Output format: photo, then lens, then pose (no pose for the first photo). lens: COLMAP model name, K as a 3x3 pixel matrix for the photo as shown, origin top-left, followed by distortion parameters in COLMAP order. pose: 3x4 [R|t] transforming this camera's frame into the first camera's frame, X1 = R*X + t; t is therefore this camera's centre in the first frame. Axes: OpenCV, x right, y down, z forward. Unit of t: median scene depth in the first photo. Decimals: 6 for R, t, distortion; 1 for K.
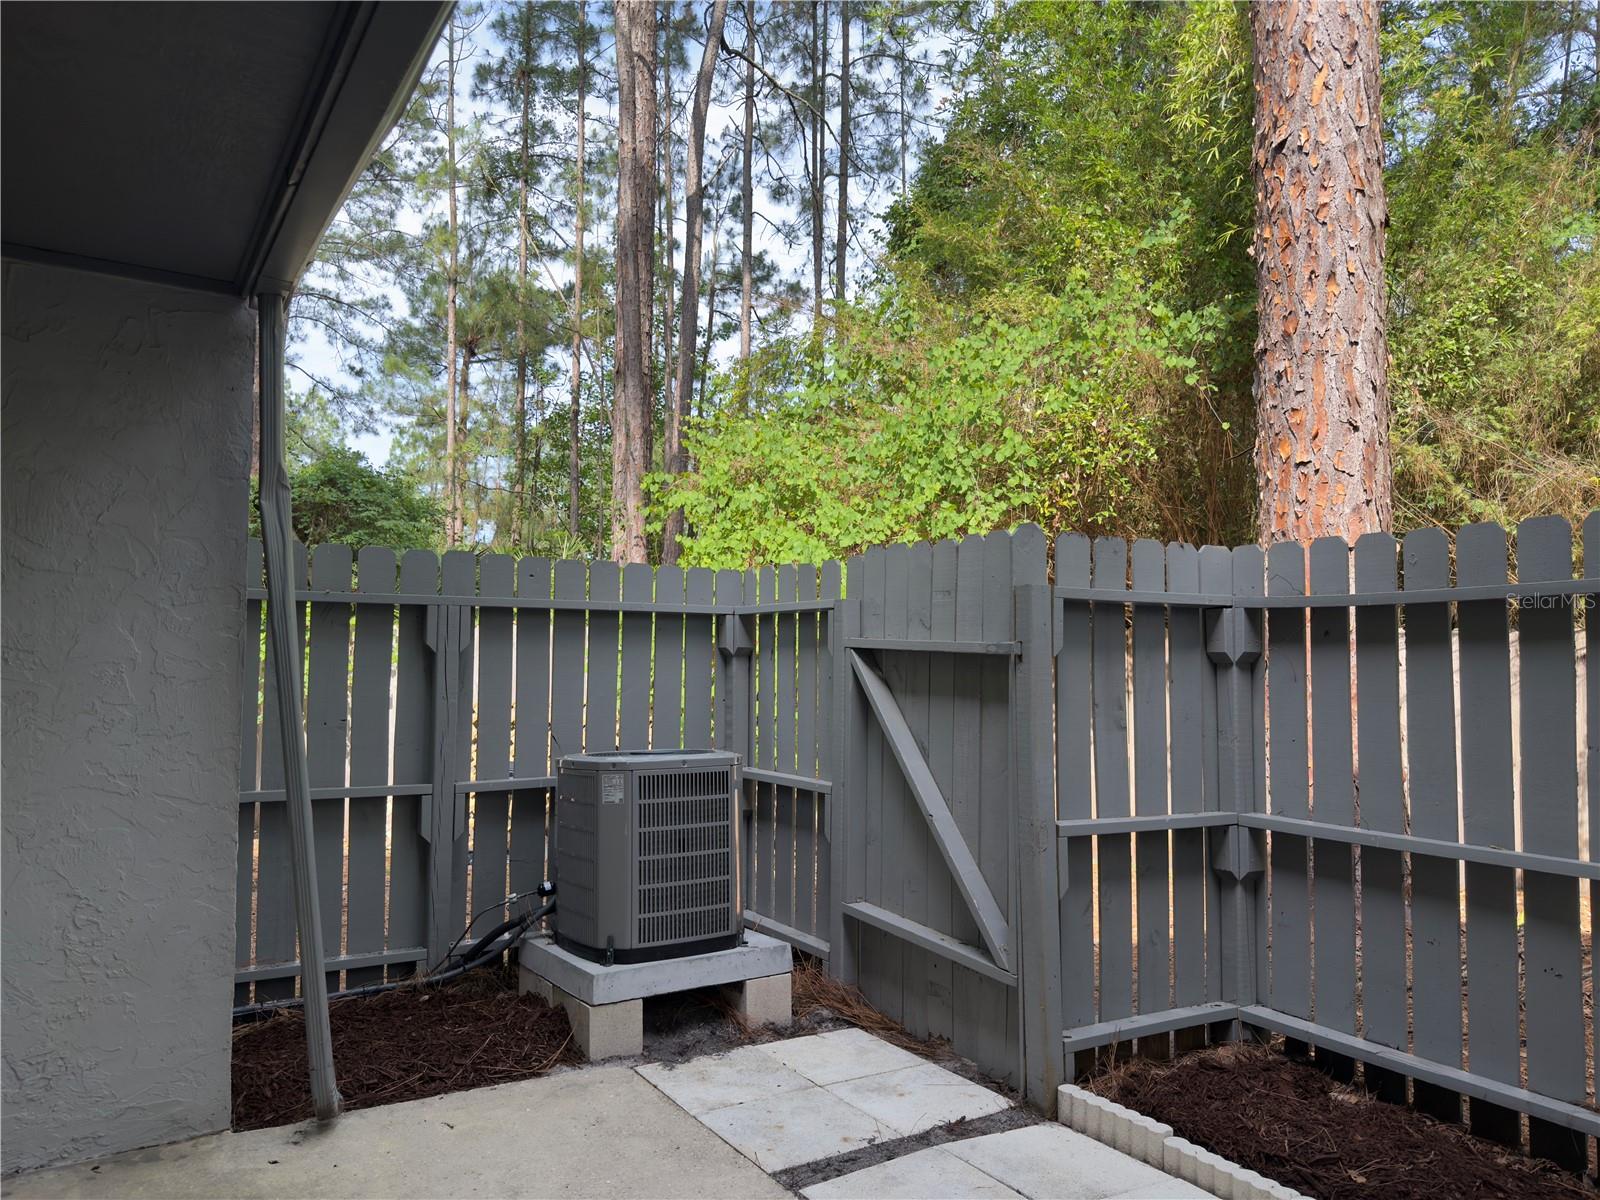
lens RADIAL K [[1175.8, 0, 799.2], [0, 1175.8, 602.0], [0, 0, 1]] dist [-0.025120, 0.001148]
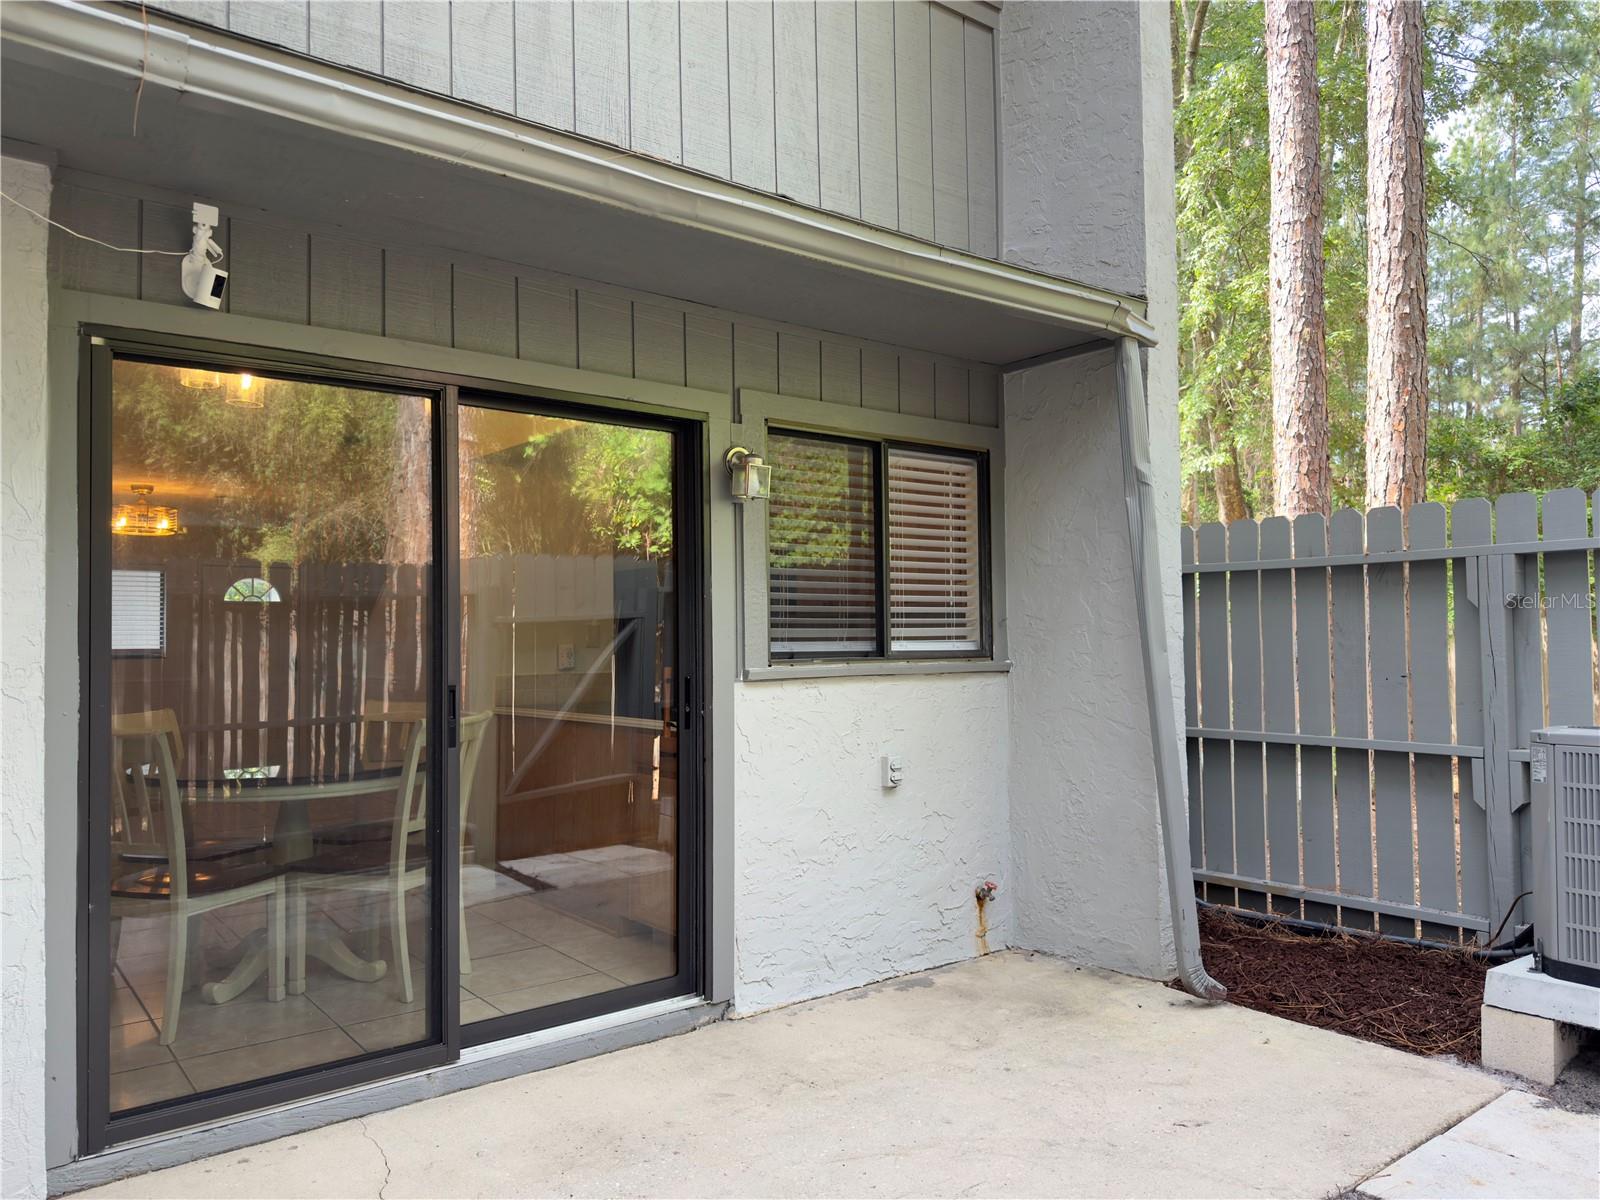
lens RADIAL K [[1128.0, 0, 798.0], [0, 1128.0, 607.2], [0, 0, 1]] dist [0.067336, -0.073448]
pose [[0.116266, -0.029916, -0.992767, 0.701308], [0.056722, 0.998115, -0.023435, 0.038738], [0.991597, -0.053587, 0.117743, 0.439912]]
